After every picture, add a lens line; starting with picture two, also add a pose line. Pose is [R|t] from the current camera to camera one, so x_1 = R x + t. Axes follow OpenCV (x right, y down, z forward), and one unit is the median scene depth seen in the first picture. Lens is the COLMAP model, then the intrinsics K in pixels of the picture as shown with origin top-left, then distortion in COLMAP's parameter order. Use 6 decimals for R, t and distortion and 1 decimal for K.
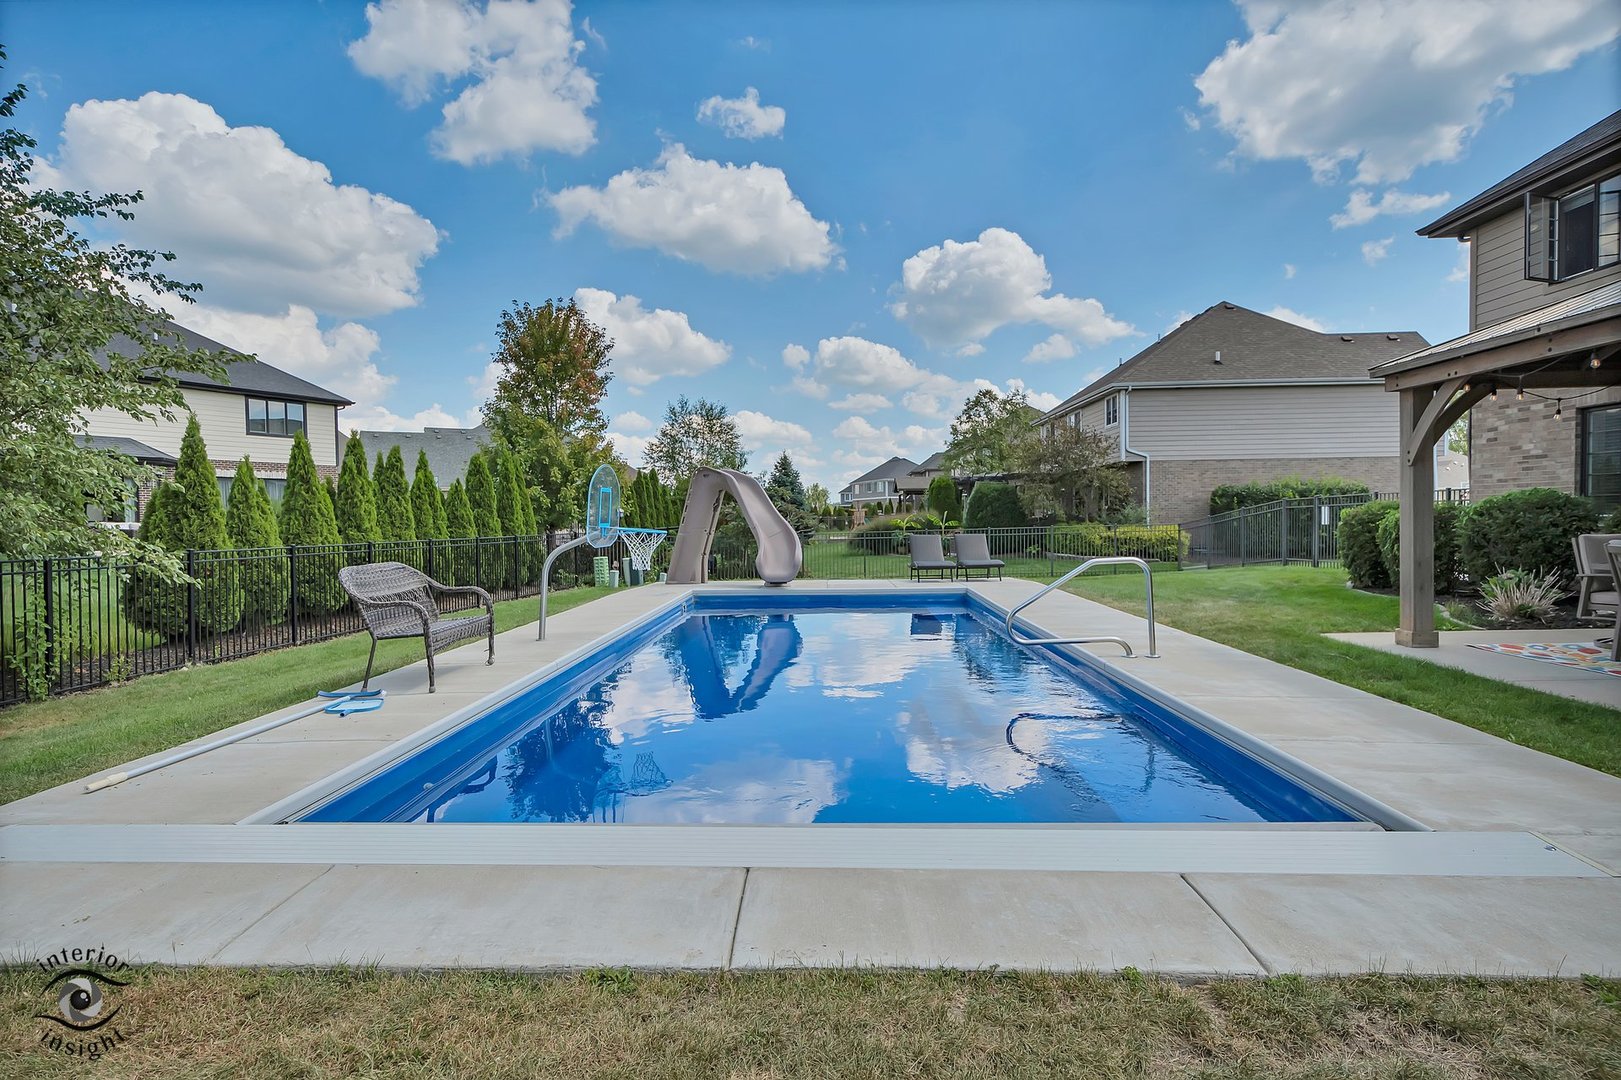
lens RADIAL K [[853.5, 0, 806.7], [0, 853.5, 549.7], [0, 0, 1]] dist [0.022273, -0.009564]
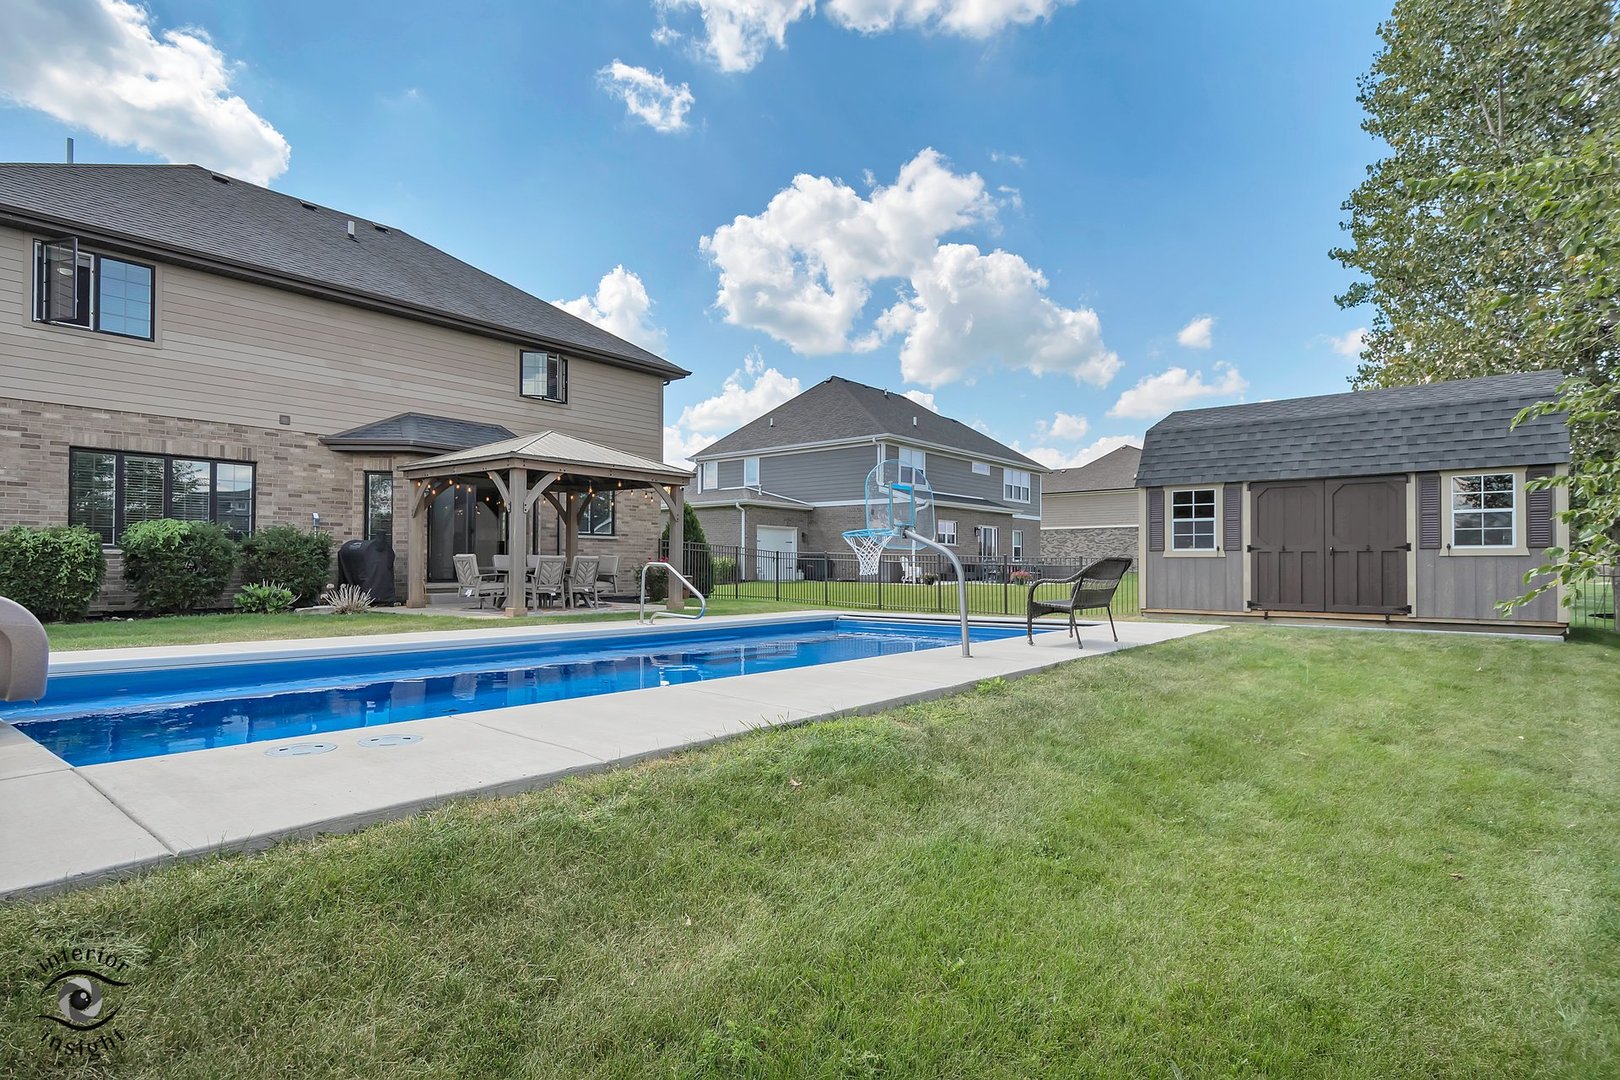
lens RADIAL K [[853.0, 0, 806.2], [0, 853.0, 549.7], [0, 0, 1]] dist [0.022273, -0.009564]
pose [[-0.799737, 0.019011, 0.600050, -0.507835], [0.028622, 0.999569, 0.006478, -0.012027], [-0.599668, 0.022355, -0.799936, 1.309689]]
